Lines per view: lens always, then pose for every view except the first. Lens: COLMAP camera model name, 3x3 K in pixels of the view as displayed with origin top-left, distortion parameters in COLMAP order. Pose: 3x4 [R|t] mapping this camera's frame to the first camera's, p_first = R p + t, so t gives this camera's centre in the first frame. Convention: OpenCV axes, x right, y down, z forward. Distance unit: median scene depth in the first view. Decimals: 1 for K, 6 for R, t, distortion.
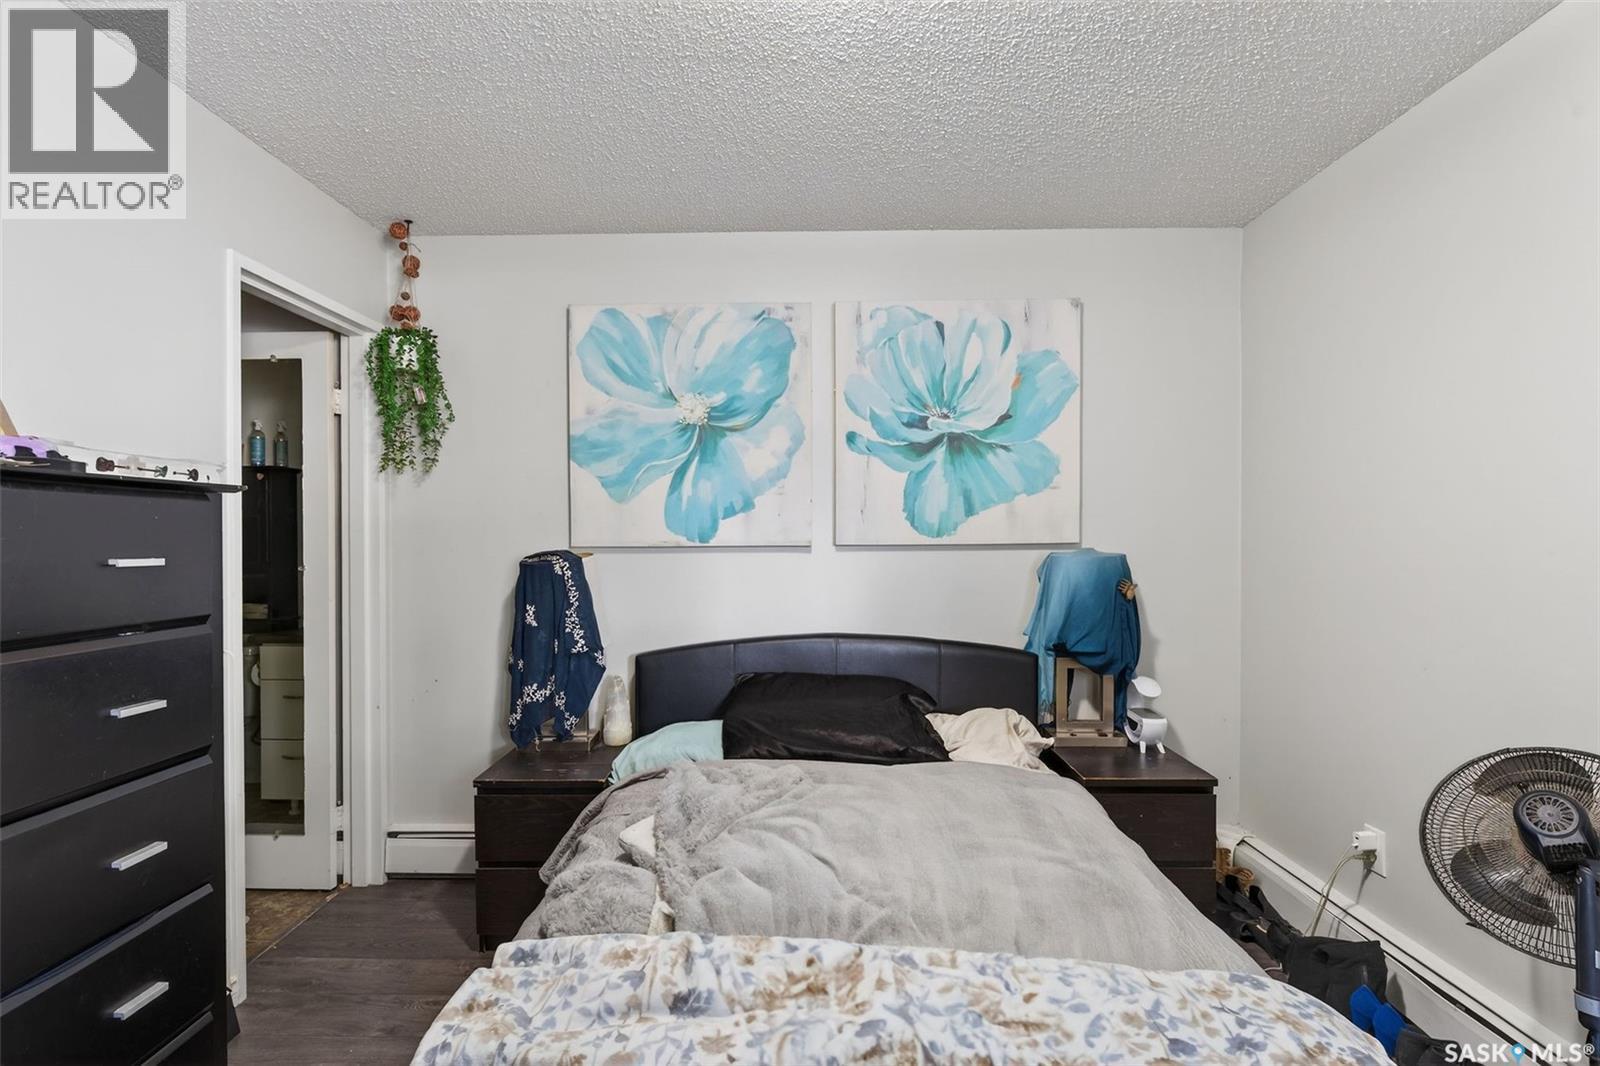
lens RADIAL K [[799.8, 0, 798.3], [0, 799.8, 542.7], [0, 0, 1]] dist [-0.014547, 0.000680]
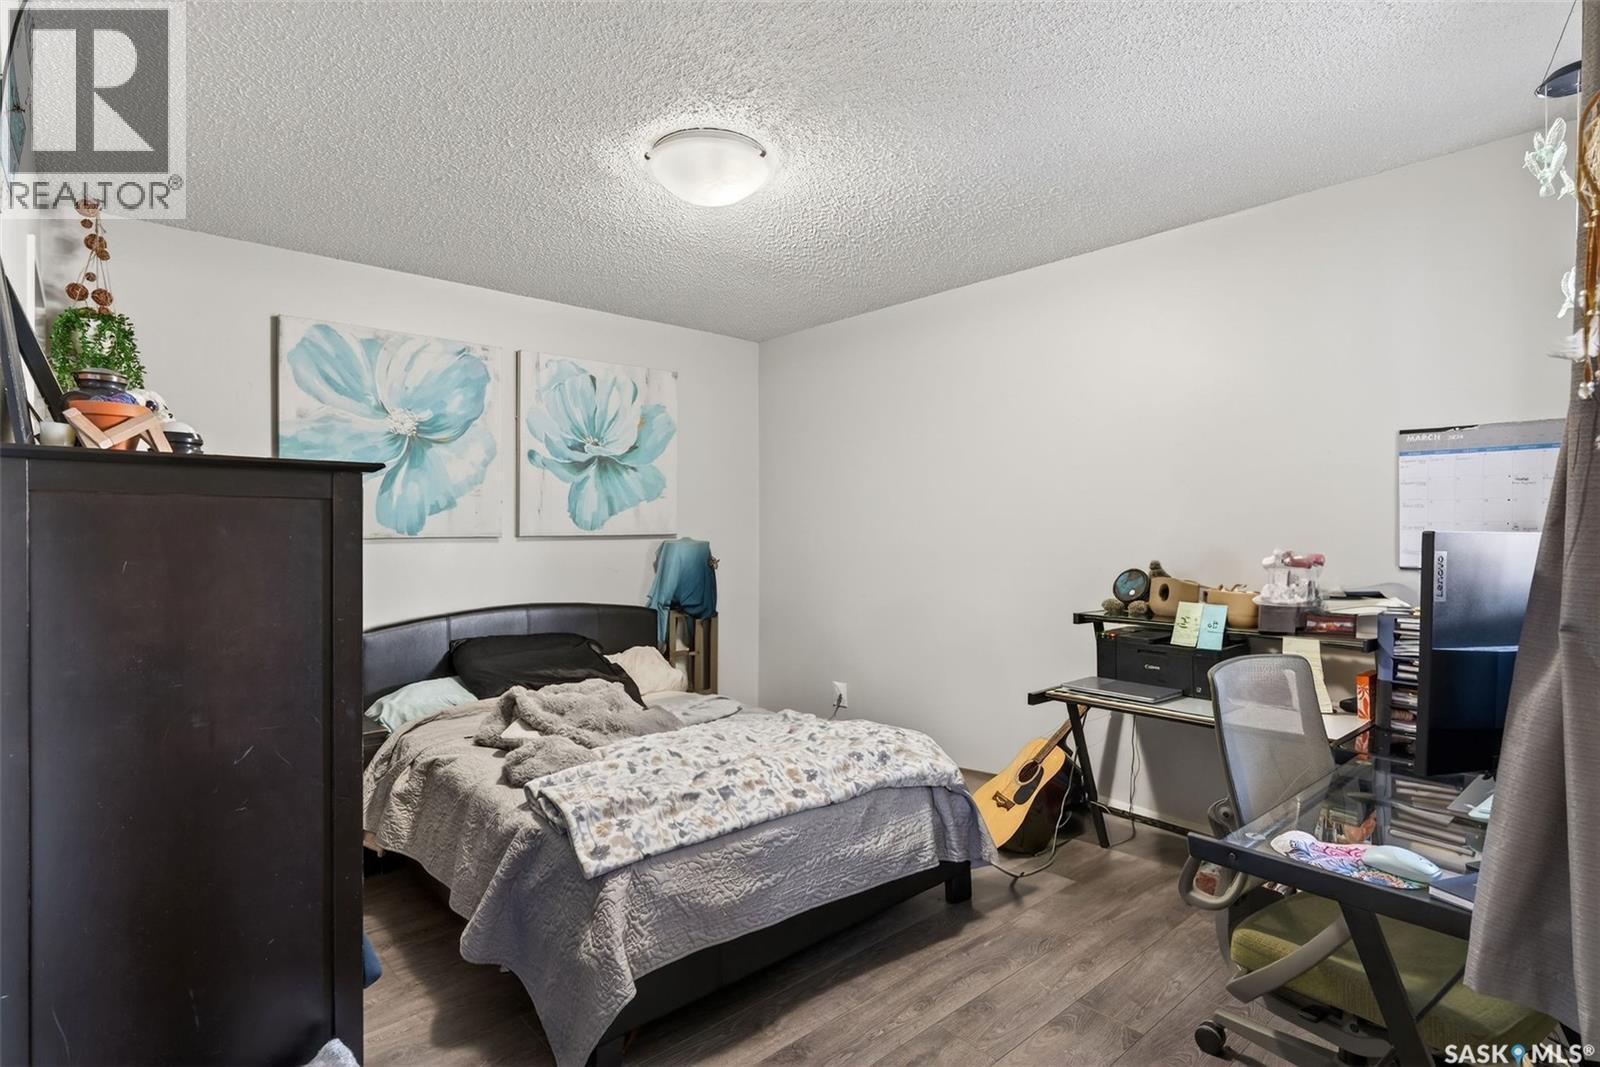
lens RADIAL K [[799.8, 0, 799.7], [0, 799.8, 533.3], [0, 0, 1]] dist [-0.014547, 0.000680]
pose [[0.732866, -0.000255, 0.680373, -0.505878], [0.002480, 0.999994, -0.002297, 0.002163], [-0.680368, 0.003371, 0.732862, -0.266558]]
